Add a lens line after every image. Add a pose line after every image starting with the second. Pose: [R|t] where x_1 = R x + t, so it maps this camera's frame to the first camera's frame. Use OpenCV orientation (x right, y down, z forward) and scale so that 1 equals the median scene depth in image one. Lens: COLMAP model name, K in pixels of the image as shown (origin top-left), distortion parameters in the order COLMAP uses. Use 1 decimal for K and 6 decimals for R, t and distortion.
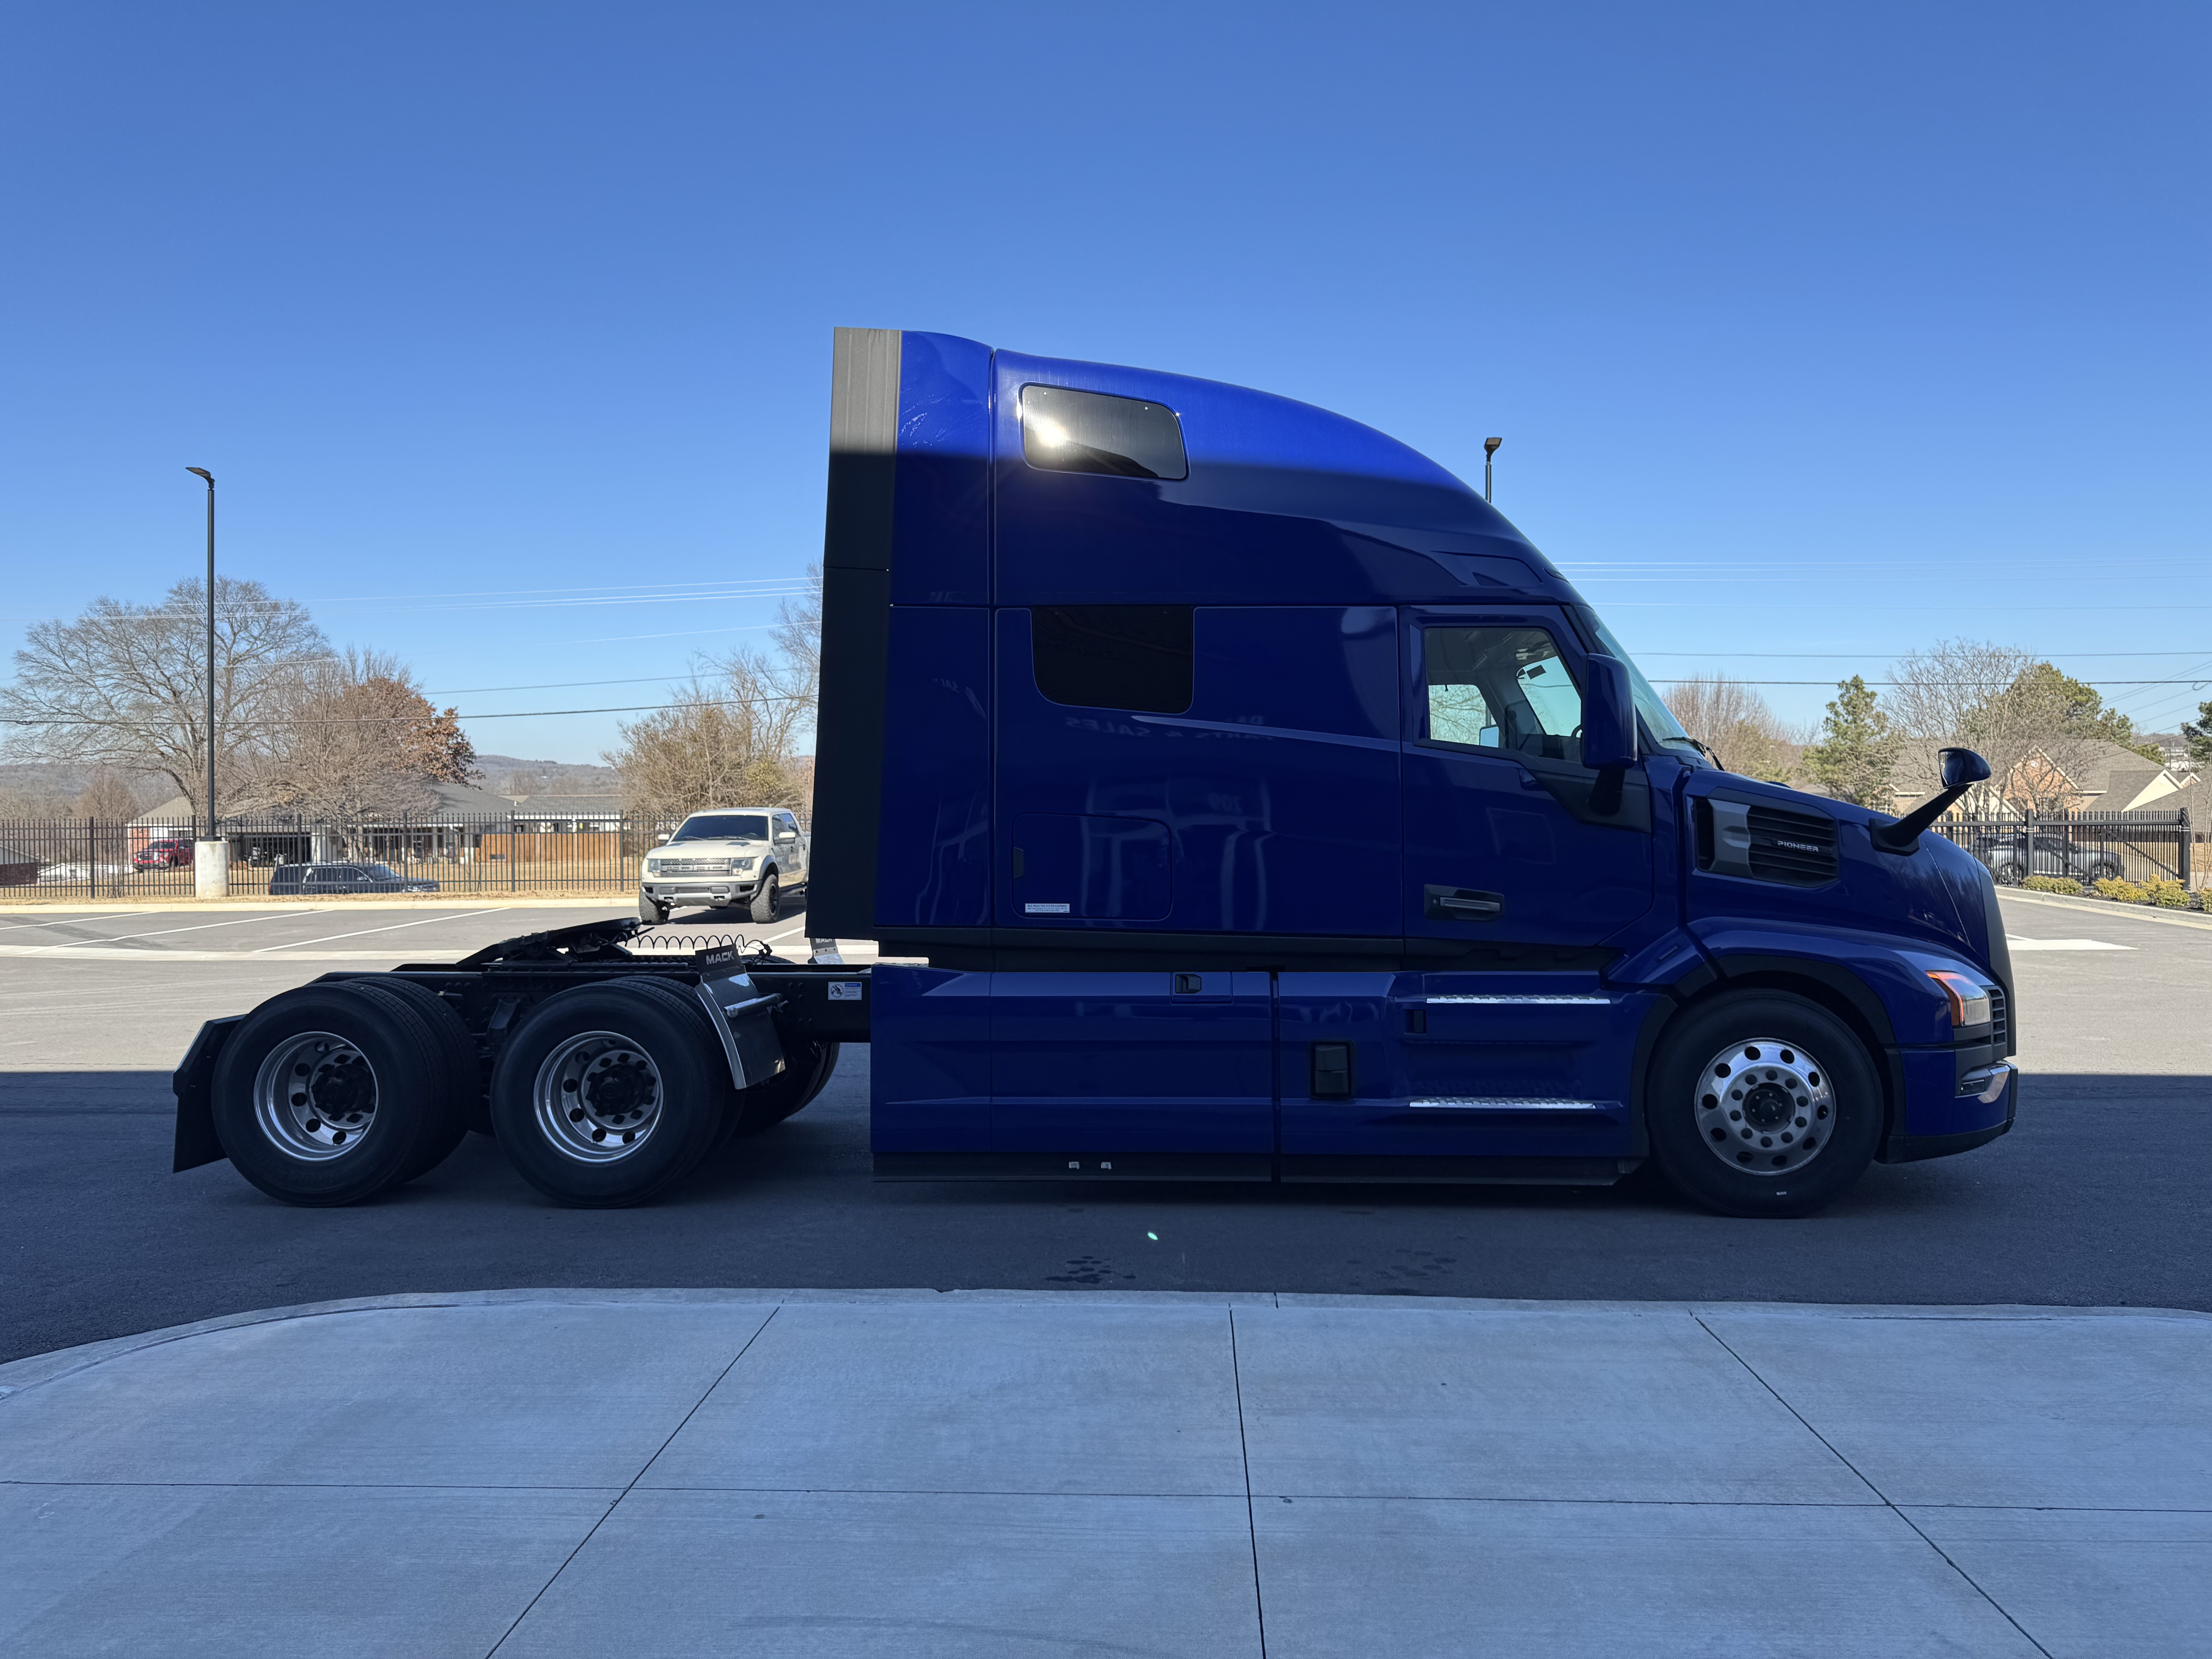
lens RADIAL K [[1553.9, 0, 1099.7], [0, 1553.9, 844.4], [0, 0, 1]] dist [0.067454, -0.076783]
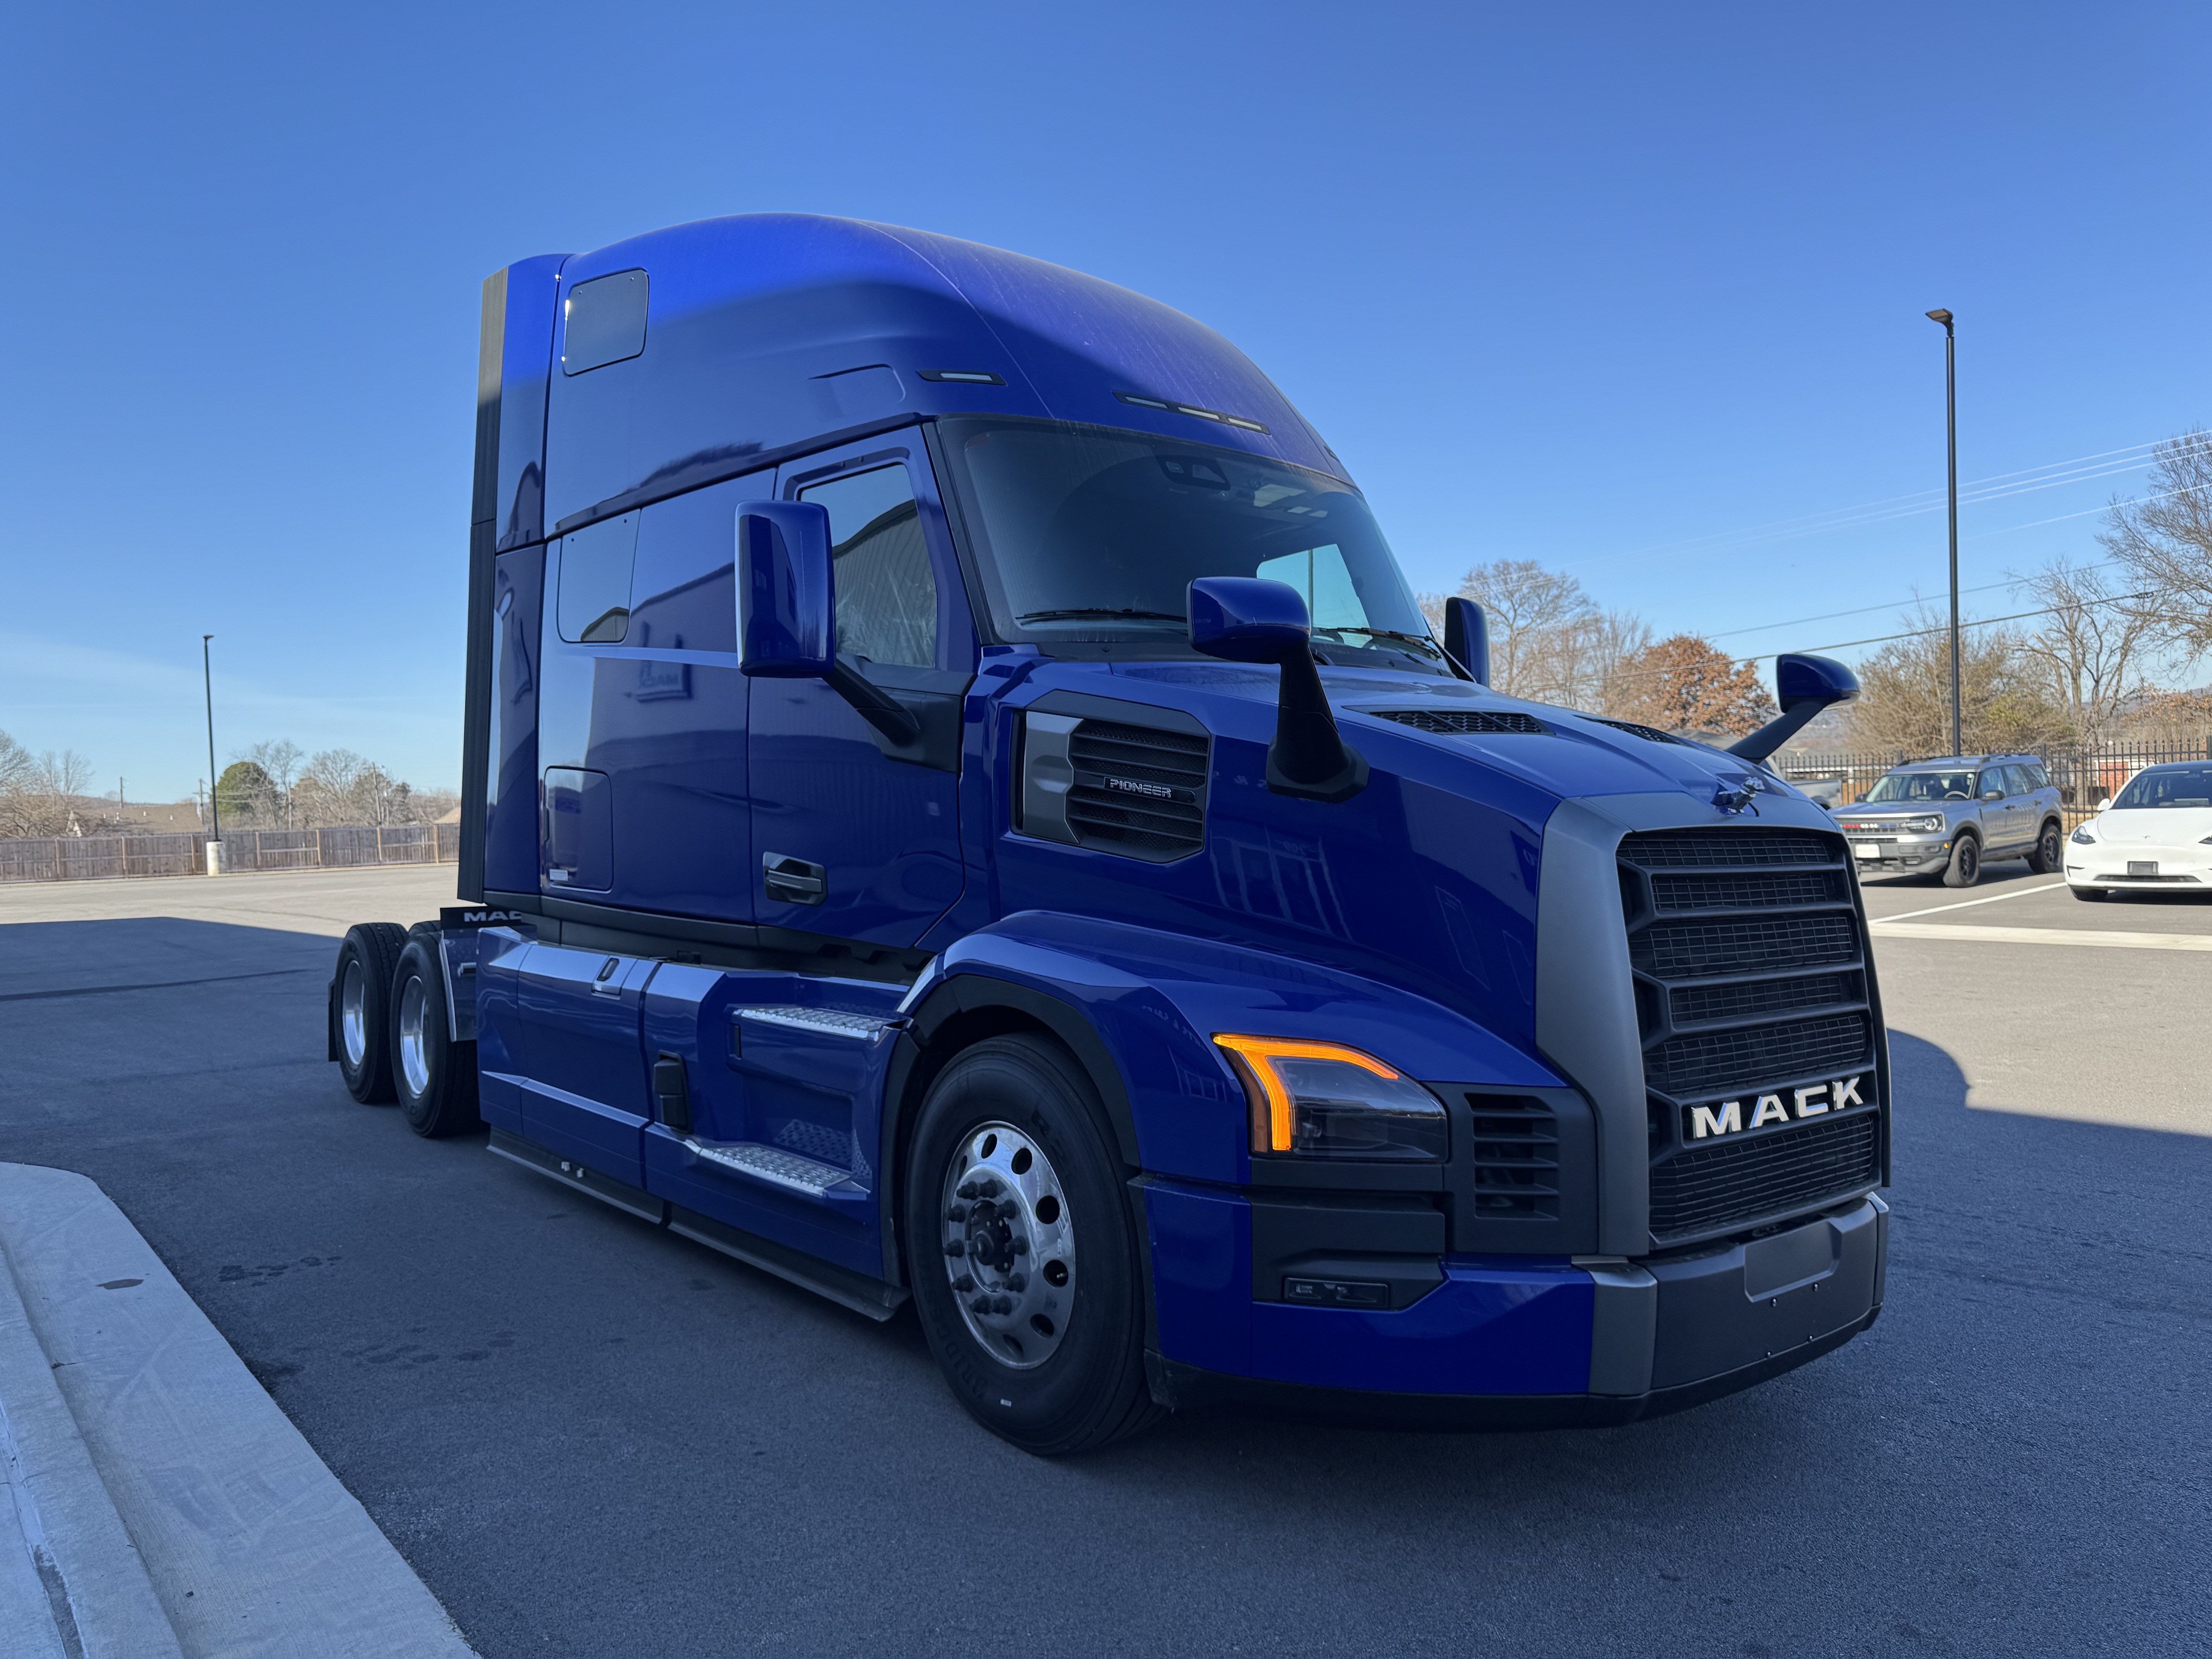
lens RADIAL K [[1553.9, 0, 1099.7], [0, 1553.9, 844.4], [0, 0, 1]] dist [0.067454, -0.076783]
pose [[0.679793, 0.005293, -0.733385, 0.836770], [0.016399, 0.999614, 0.022415, 0.008692], [0.733220, -0.027265, 0.679444, 0.622063]]
